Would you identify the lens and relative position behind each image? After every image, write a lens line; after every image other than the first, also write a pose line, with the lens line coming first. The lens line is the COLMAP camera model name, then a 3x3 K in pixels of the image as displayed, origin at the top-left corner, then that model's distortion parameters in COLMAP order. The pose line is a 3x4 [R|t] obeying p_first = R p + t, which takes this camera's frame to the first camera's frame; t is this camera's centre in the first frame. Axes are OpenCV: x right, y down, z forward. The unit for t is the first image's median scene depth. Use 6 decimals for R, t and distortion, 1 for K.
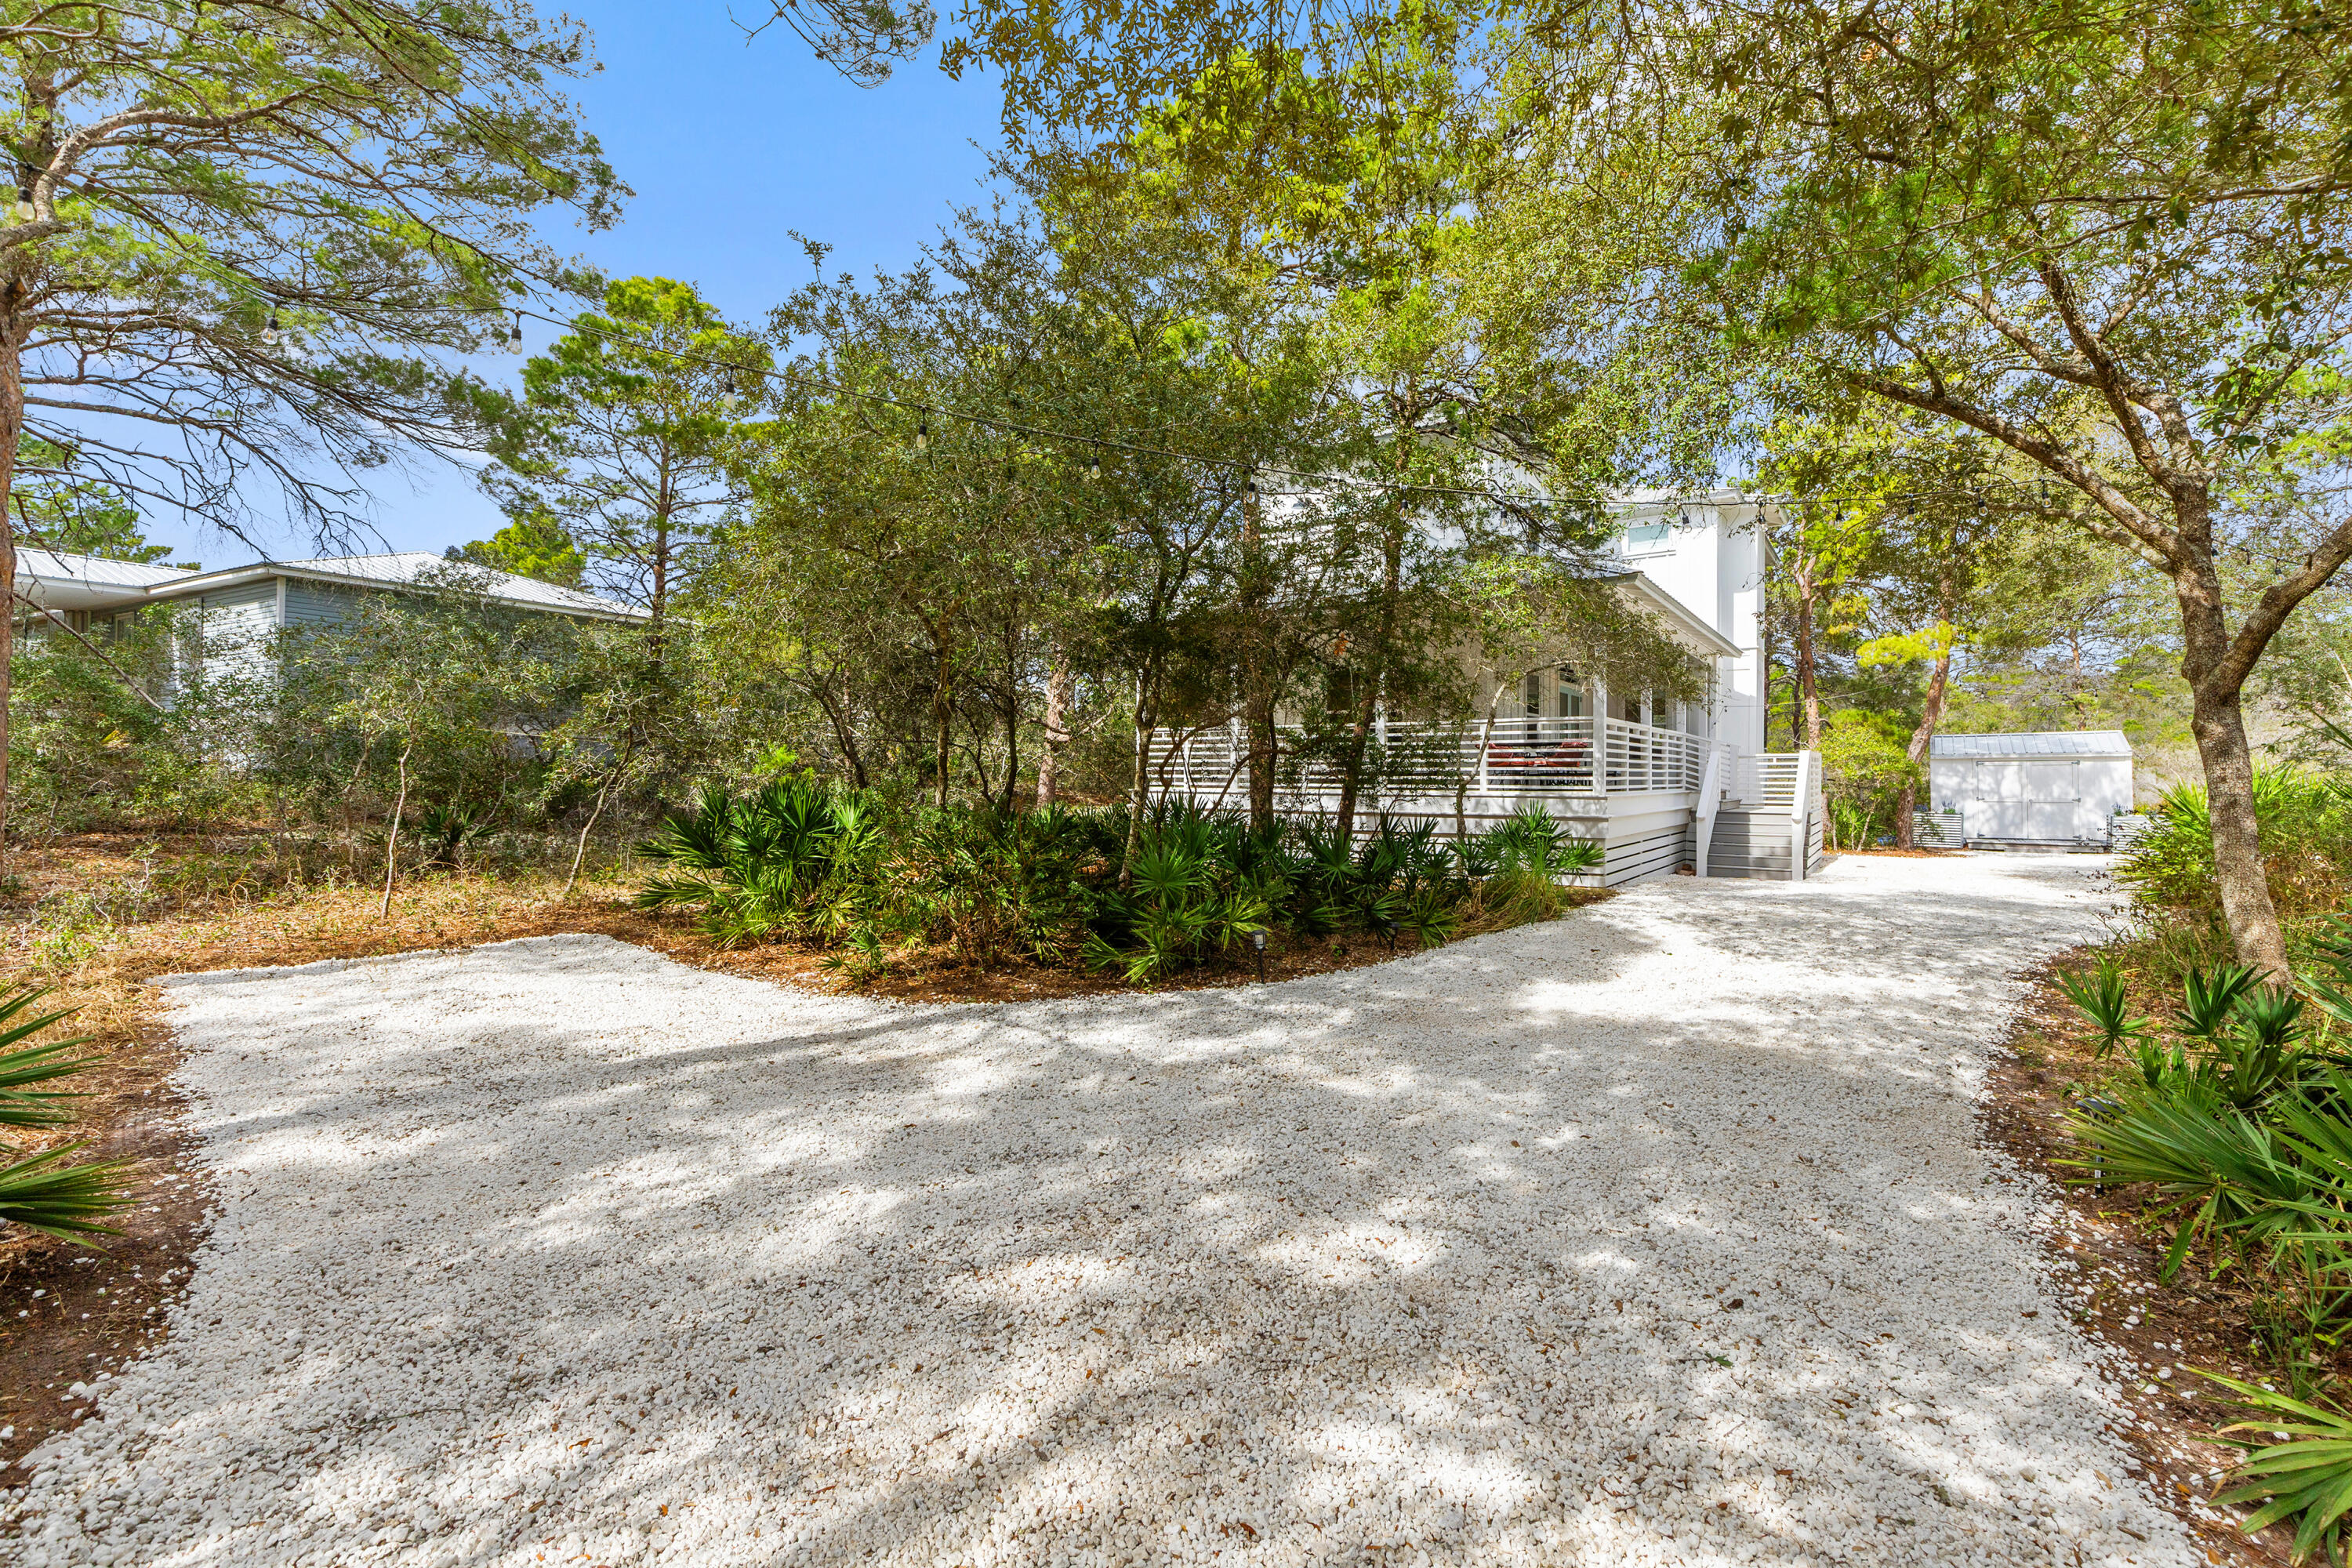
lens RADIAL K [[1053.2, 0, 1174.0], [0, 1053.2, 779.6], [0, 0, 1]] dist [-0.003128, -0.000590]
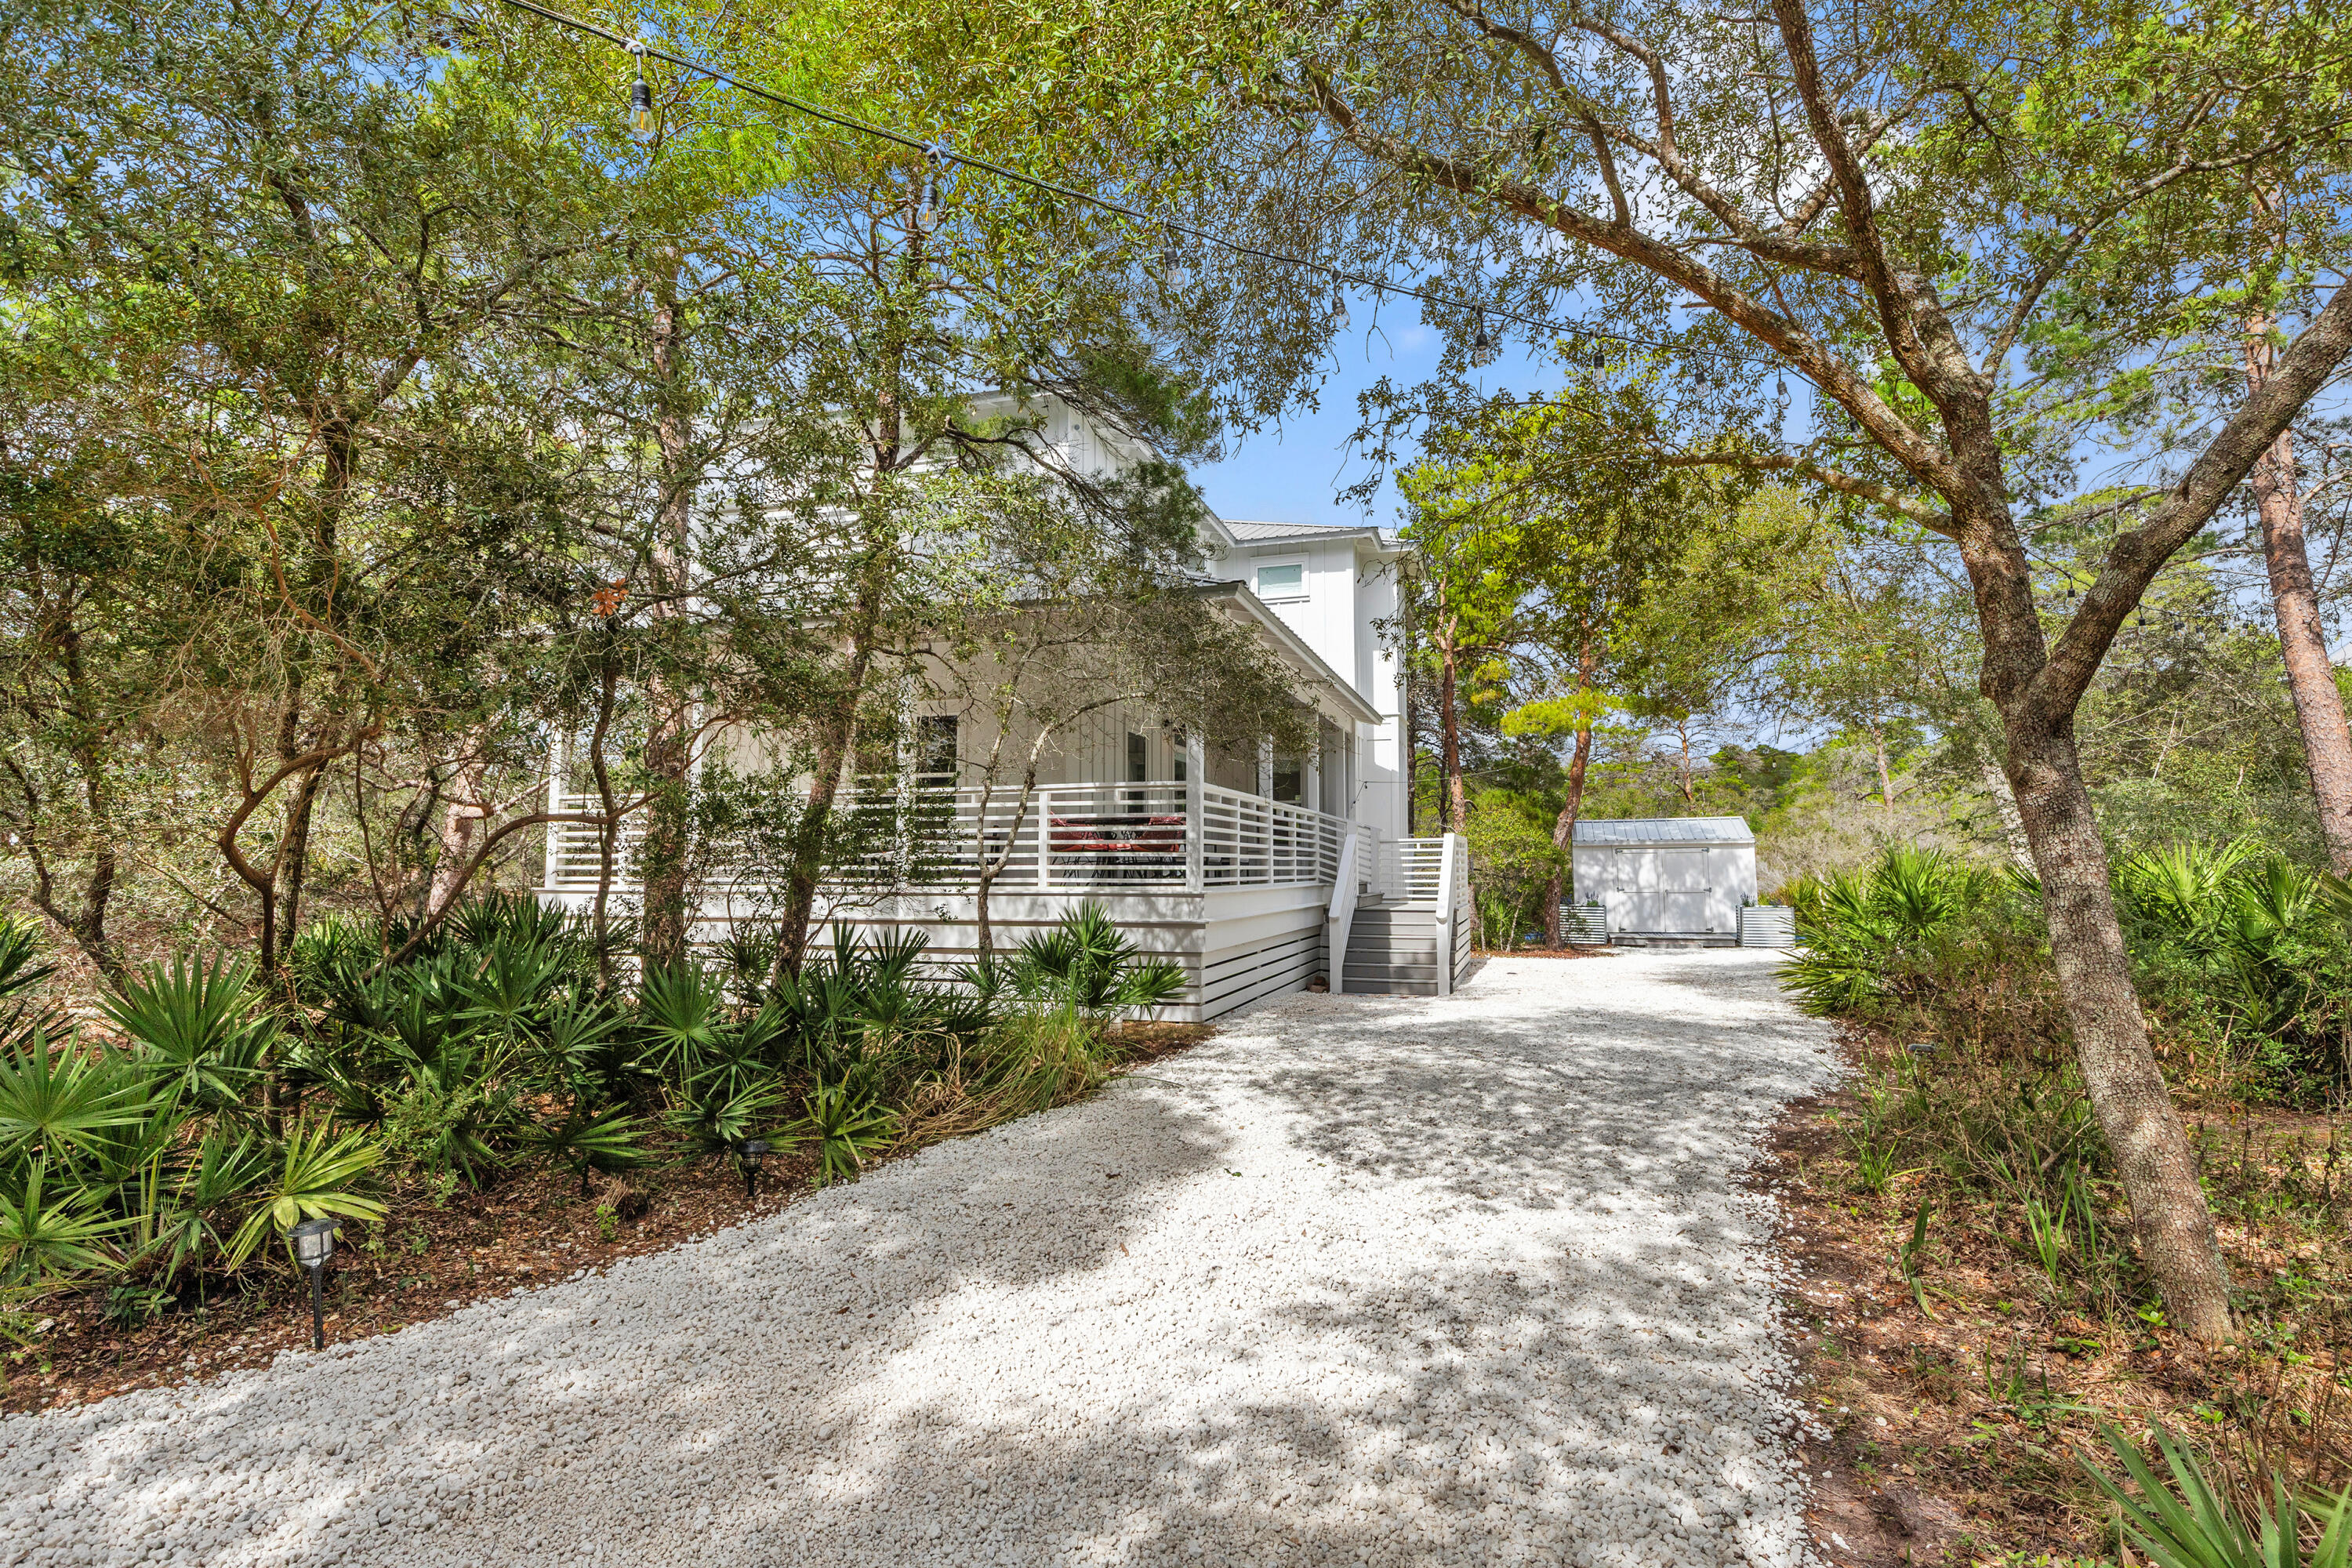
lens RADIAL K [[1220.8, 0, 1192.5], [0, 1220.8, 785.5], [0, 0, 1]] dist [0.015893, -0.000311]
pose [[0.946177, 0.018062, 0.323146, 0.125412], [0.004924, 0.997523, -0.070175, 0.001556], [-0.323613, 0.067989, 0.943744, 0.200607]]
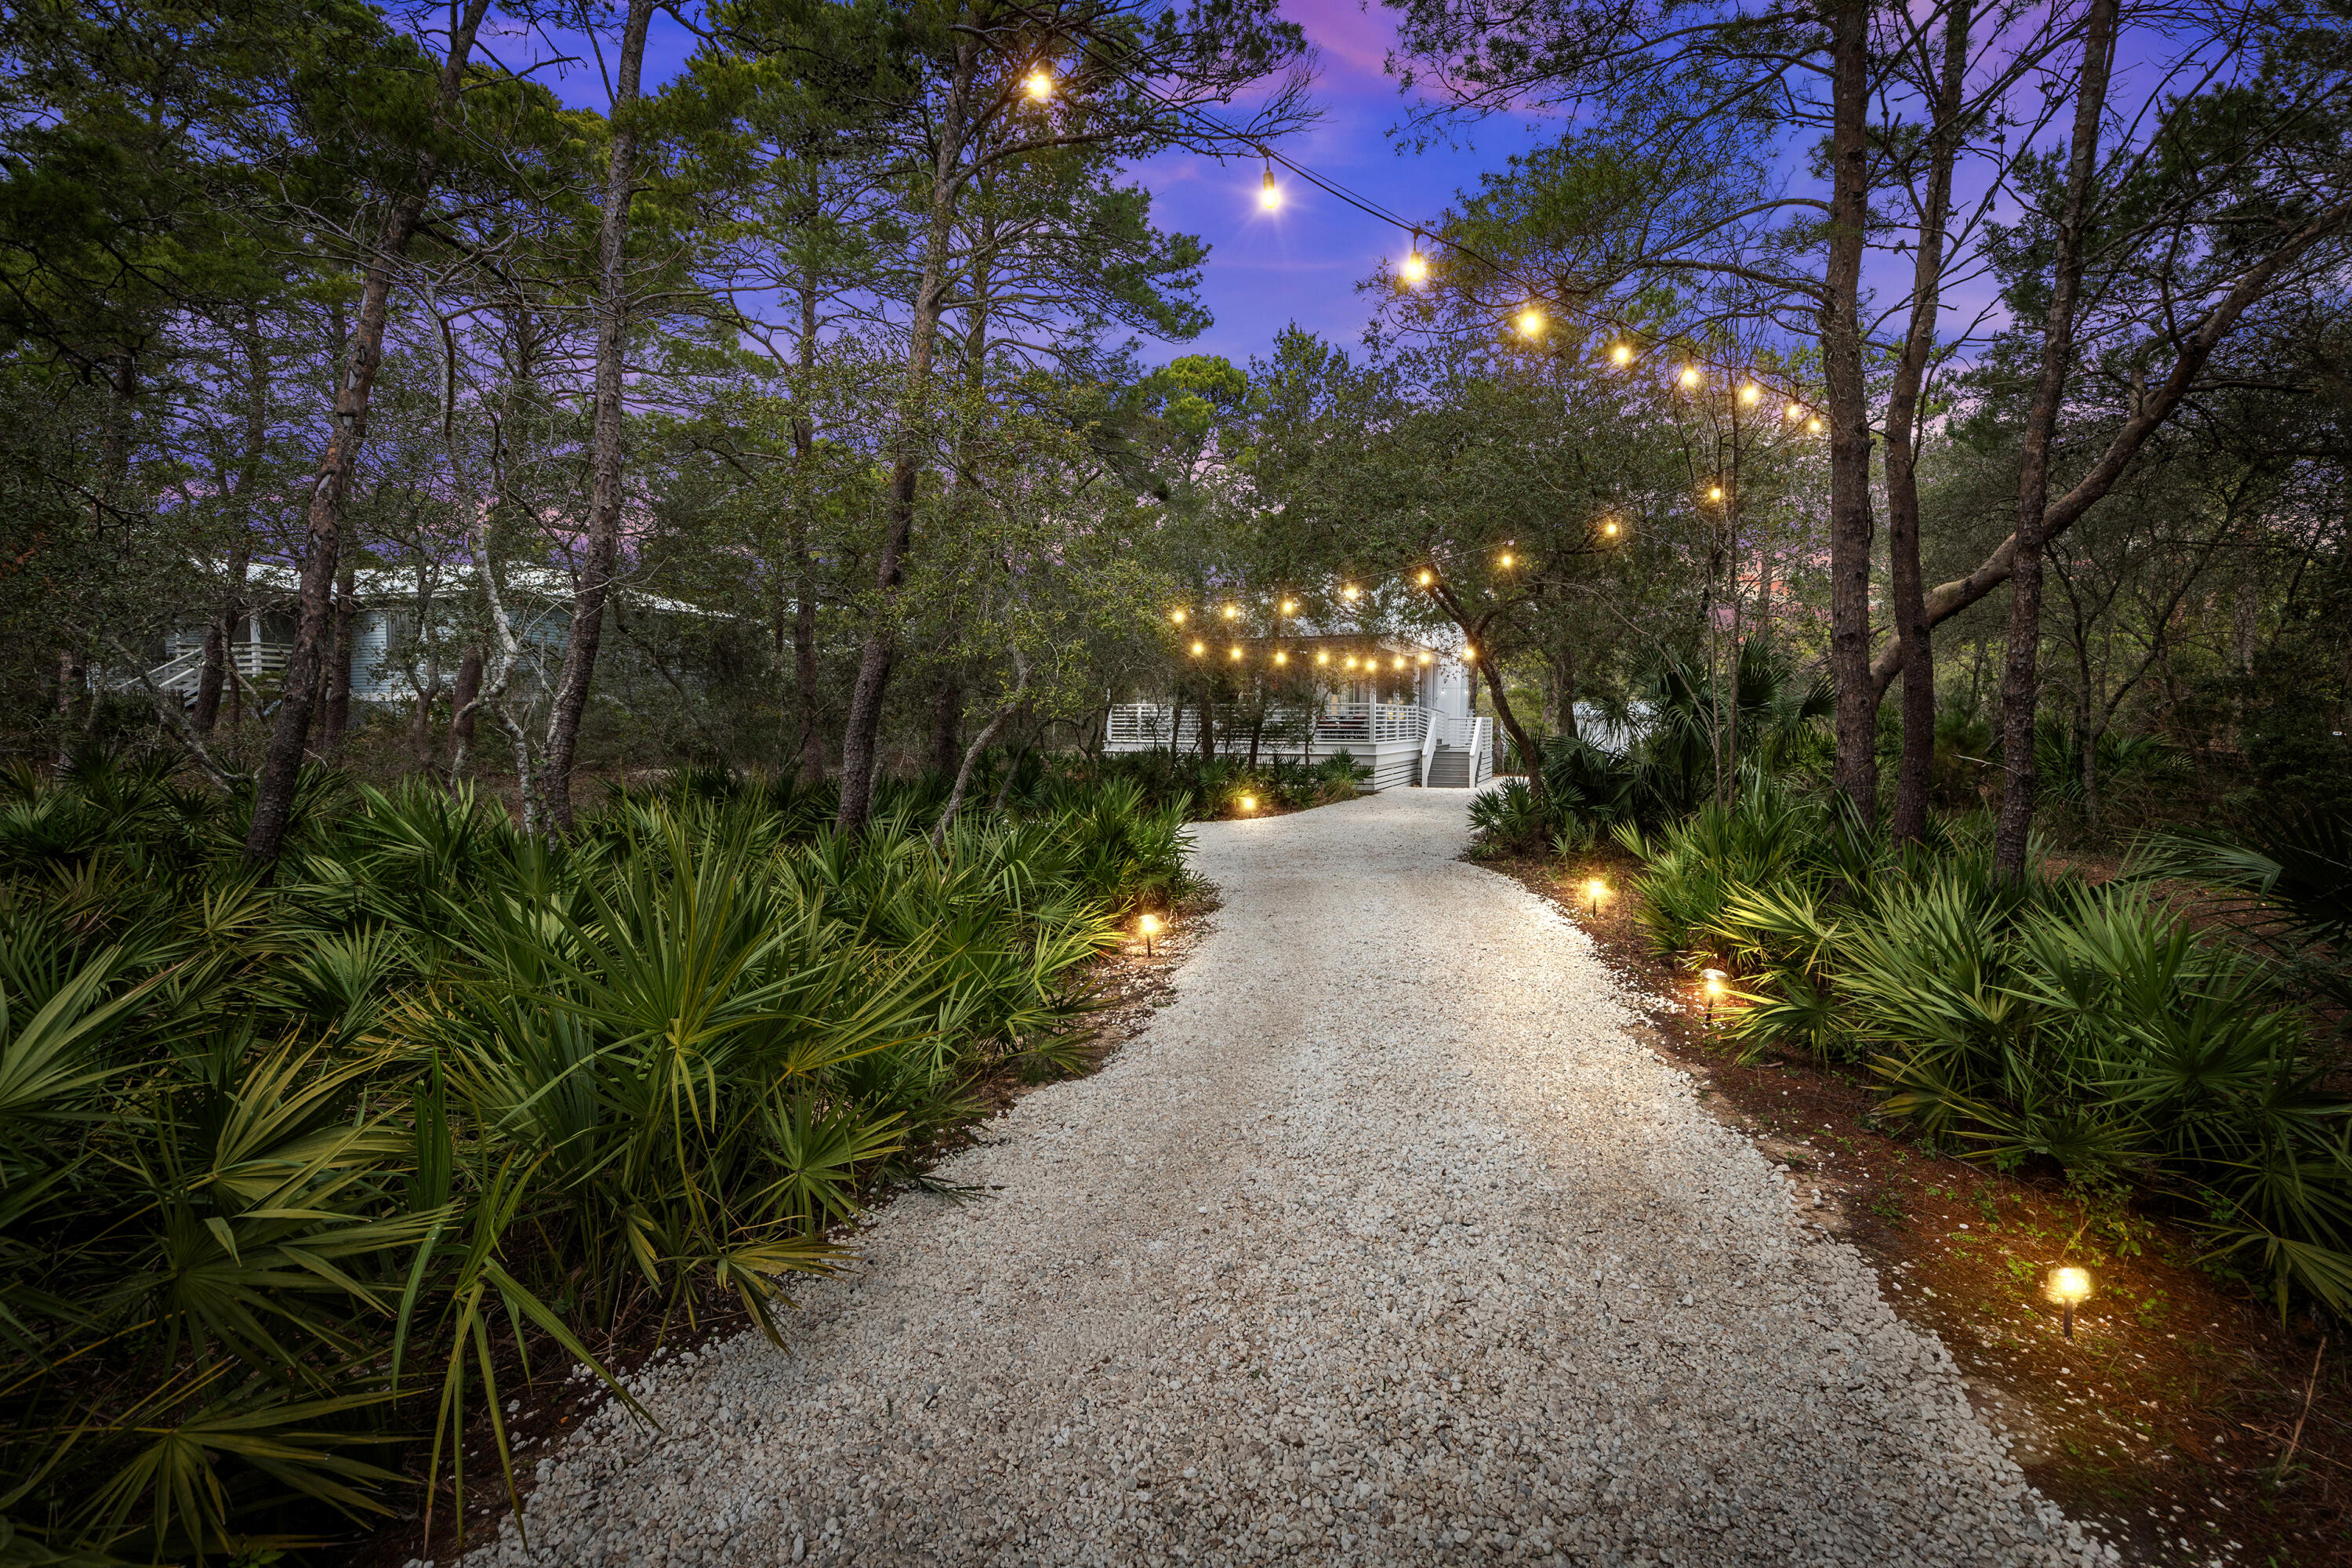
lens RADIAL K [[1053.2, 0, 1172.9], [0, 1053.2, 785.0], [0, 0, 1]] dist [-0.003128, -0.000590]
pose [[0.978642, -0.021628, 0.204430, -0.364874], [0.010390, 0.998383, 0.055886, -0.021717], [-0.205308, -0.052568, 0.977285, -0.846710]]
